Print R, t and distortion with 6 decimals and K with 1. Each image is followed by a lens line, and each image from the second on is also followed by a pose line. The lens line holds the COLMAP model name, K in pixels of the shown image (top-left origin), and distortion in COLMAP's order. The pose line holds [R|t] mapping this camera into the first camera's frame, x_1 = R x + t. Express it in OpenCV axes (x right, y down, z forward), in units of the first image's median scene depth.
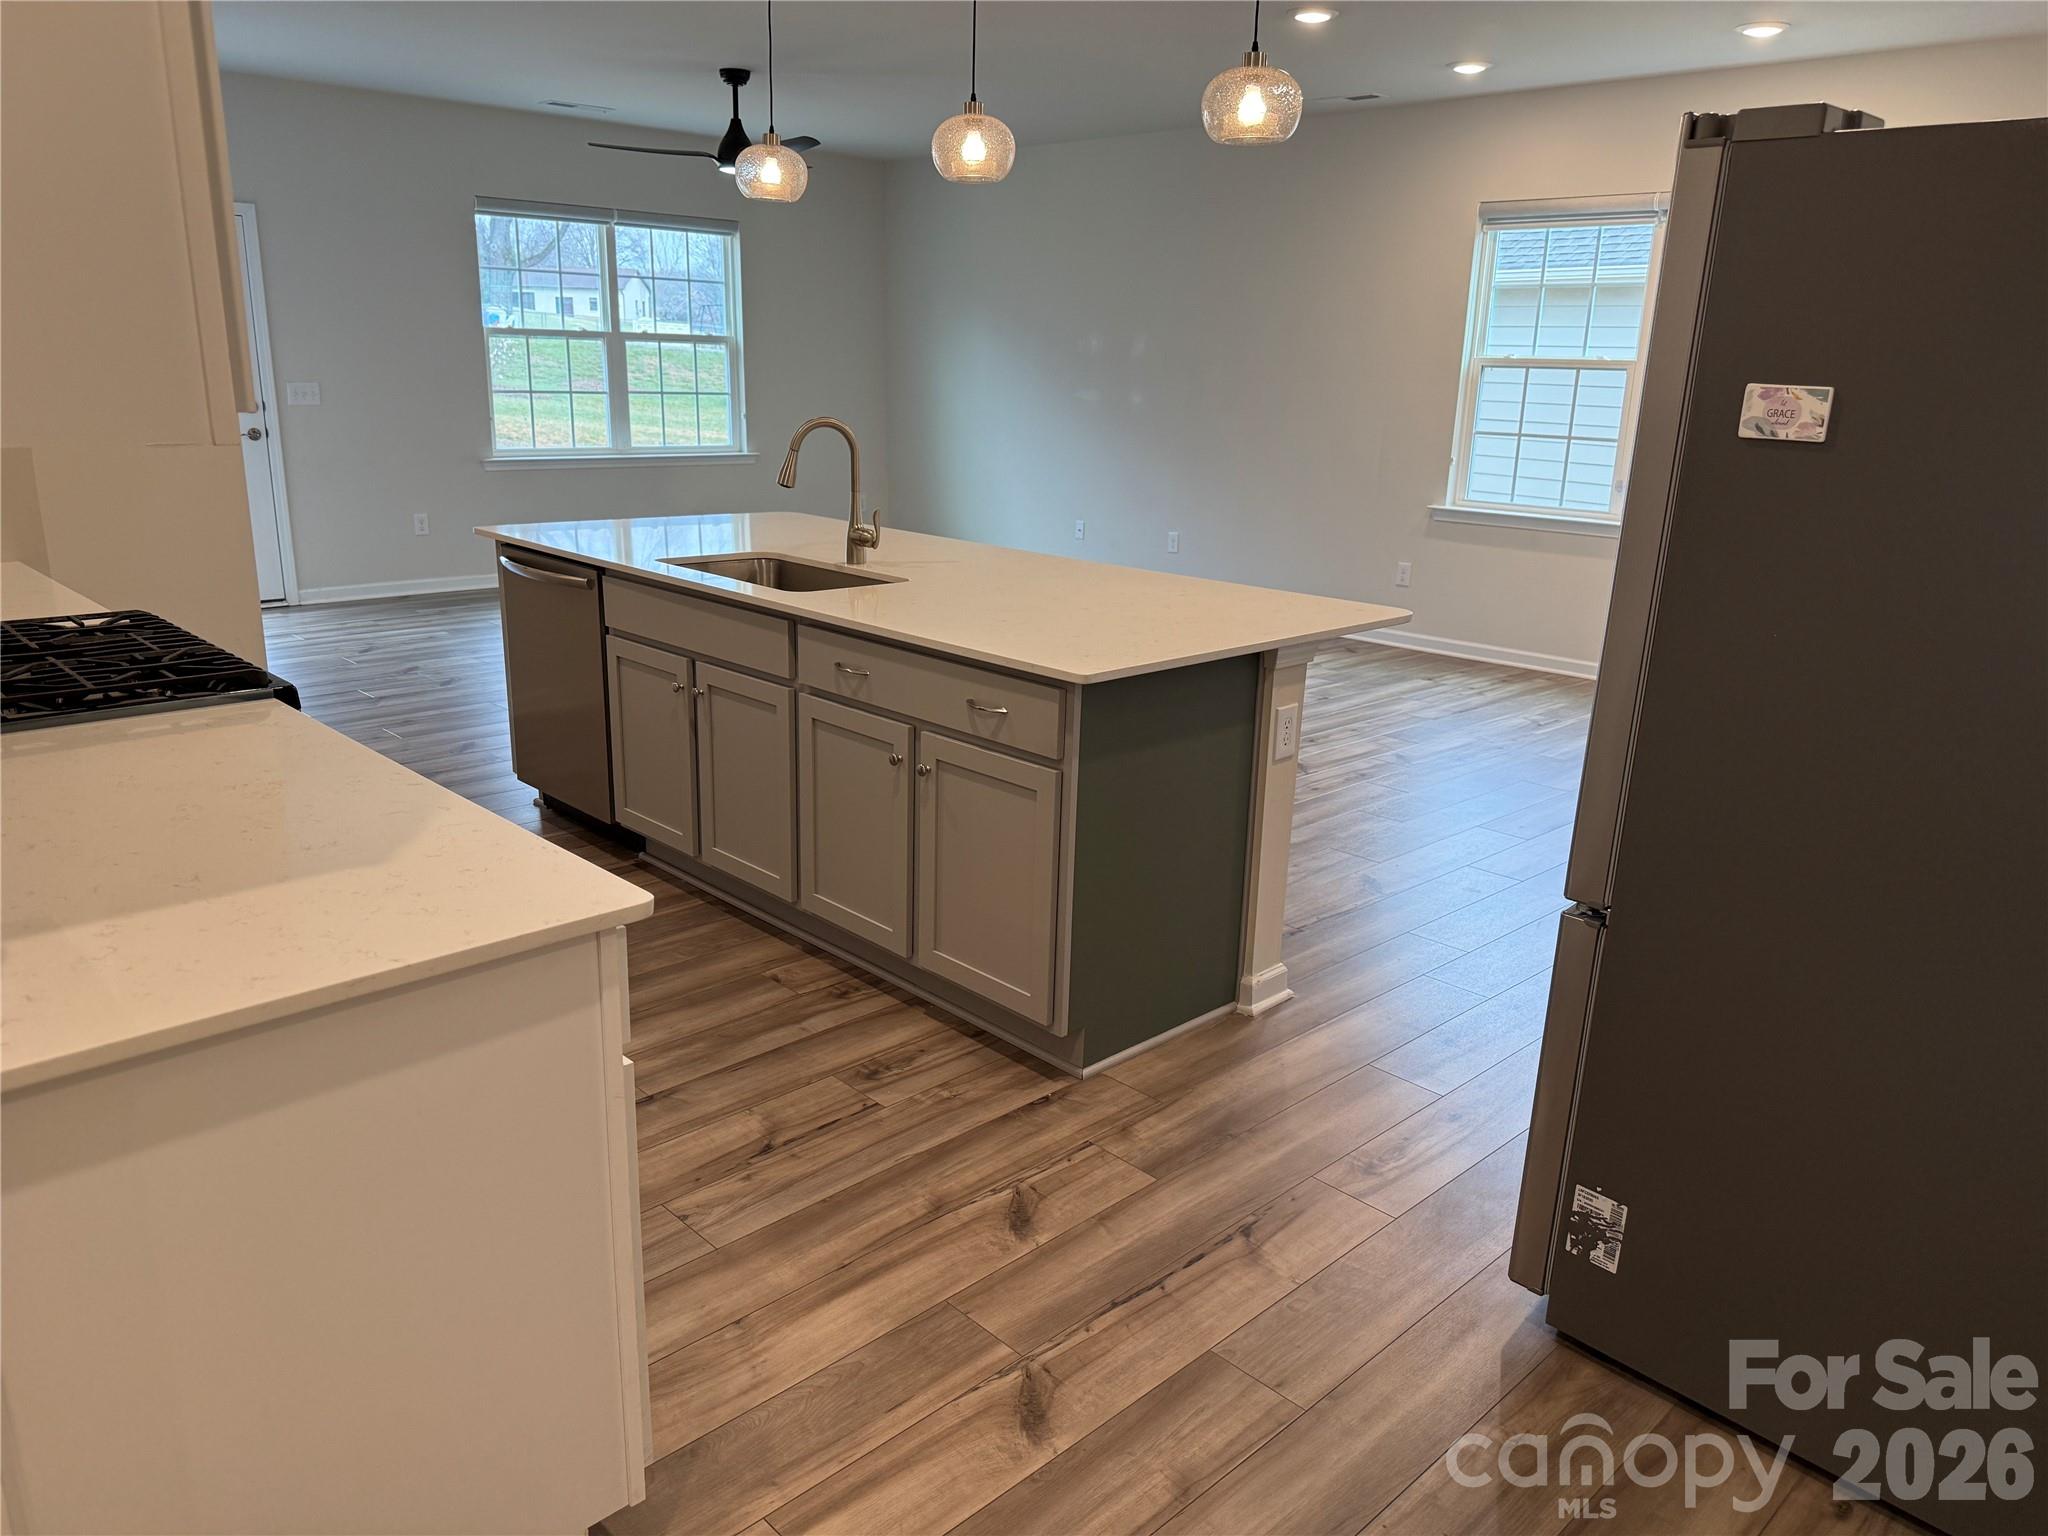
lens RADIAL K [[1425.0, 0, 1039.1], [0, 1425.0, 771.1], [0, 0, 1]] dist [0.049454, -0.072163]
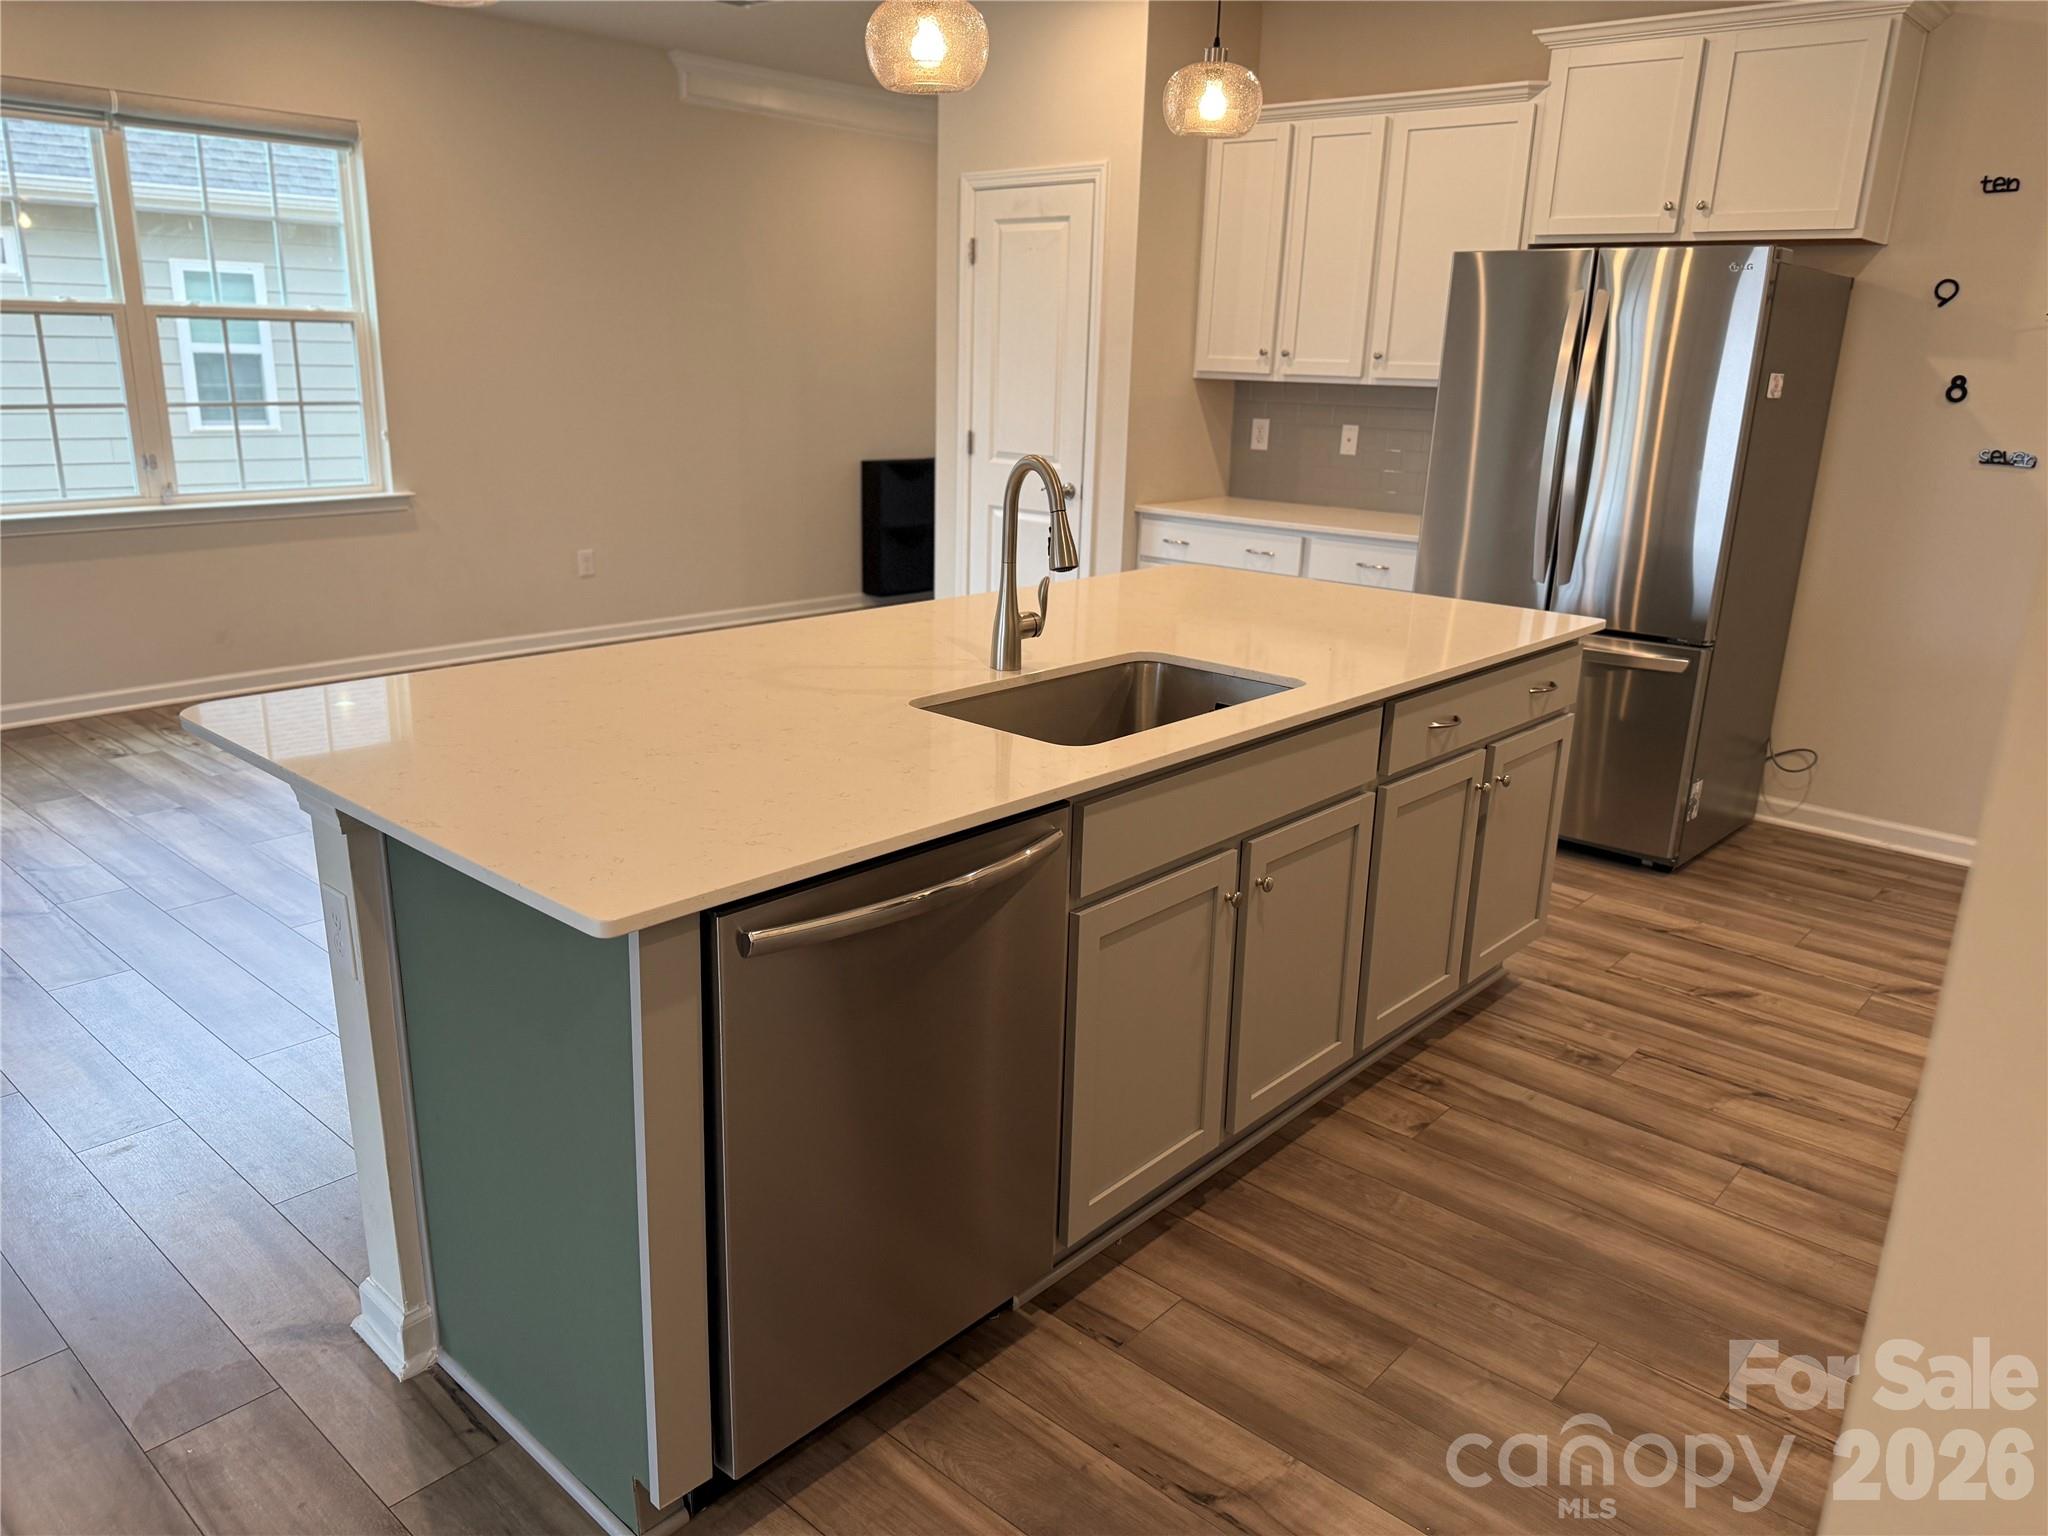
lens RADIAL K [[1482.1, 0, 967.6], [0, 1482.1, 756.0], [0, 0, 1]] dist [0.054674, -0.118948]
pose [[-0.048753, -0.300447, 0.952552, -0.999038], [0.252567, 0.918984, 0.302786, -0.404514], [-0.966350, 0.255344, 0.031080, 1.269844]]
